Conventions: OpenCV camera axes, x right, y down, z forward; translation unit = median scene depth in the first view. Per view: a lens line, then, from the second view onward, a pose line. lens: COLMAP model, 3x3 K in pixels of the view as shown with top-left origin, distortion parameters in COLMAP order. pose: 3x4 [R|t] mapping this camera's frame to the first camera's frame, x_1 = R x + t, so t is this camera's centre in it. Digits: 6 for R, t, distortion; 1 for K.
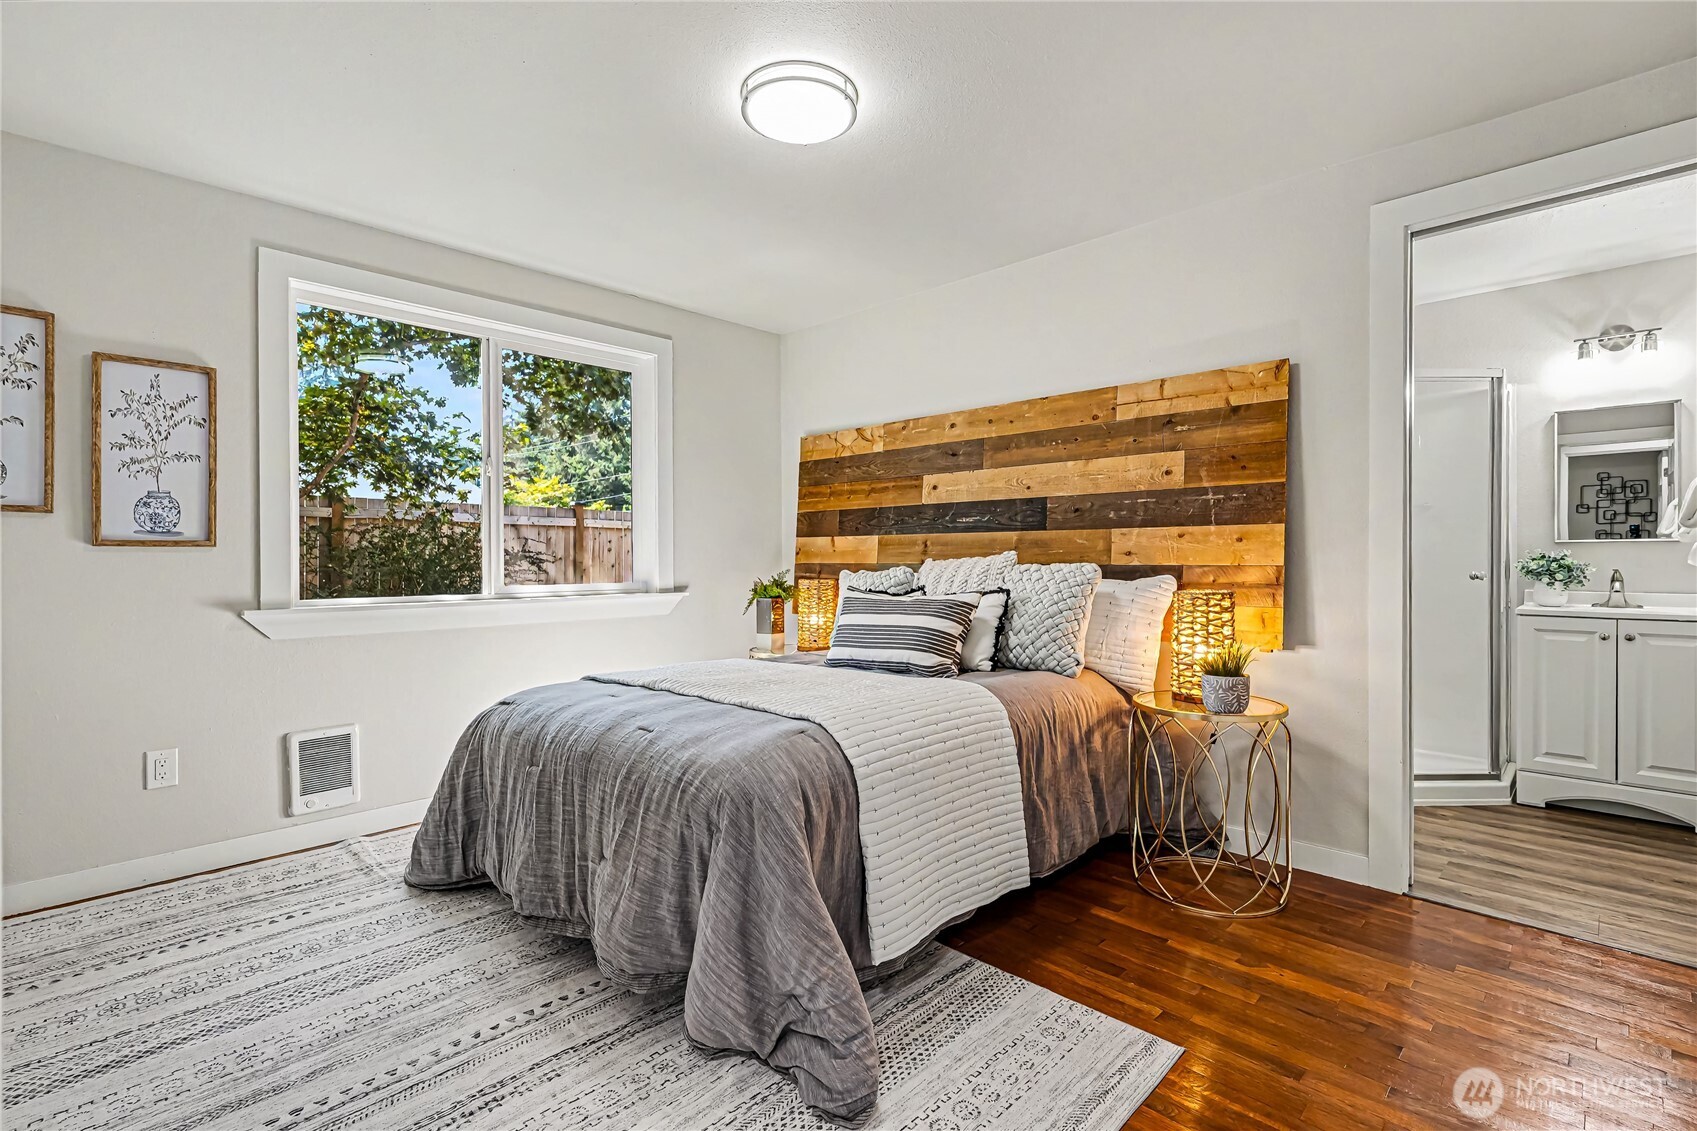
lens RADIAL K [[782.8, 0, 843.0], [0, 782.8, 564.4], [0, 0, 1]] dist [0.000356, 0.000068]
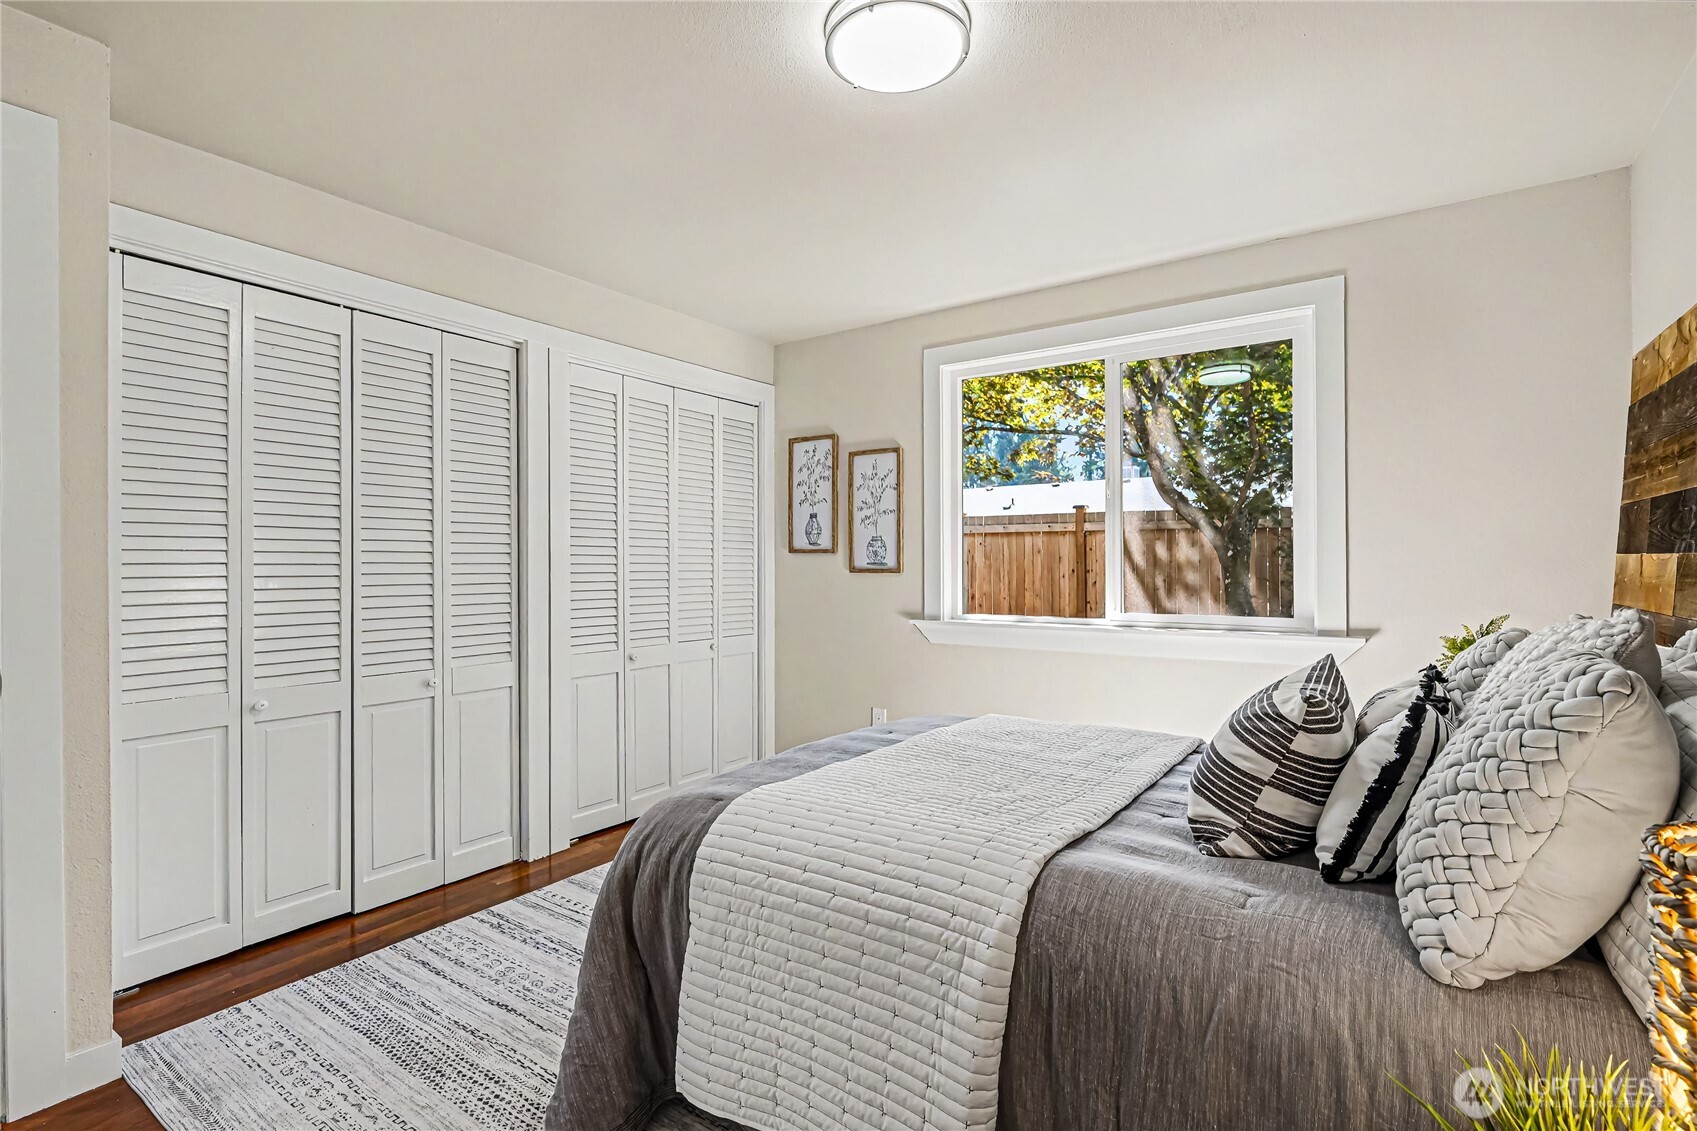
lens RADIAL K [[782.8, 0, 851.9], [0, 782.8, 567.6], [0, 0, 1]] dist [0.000356, 0.000068]
pose [[0.176237, 0.004968, -0.984335, 0.588745], [-0.008732, 0.999956, 0.003484, -0.037067], [0.984309, 0.007981, 0.176273, 0.675542]]
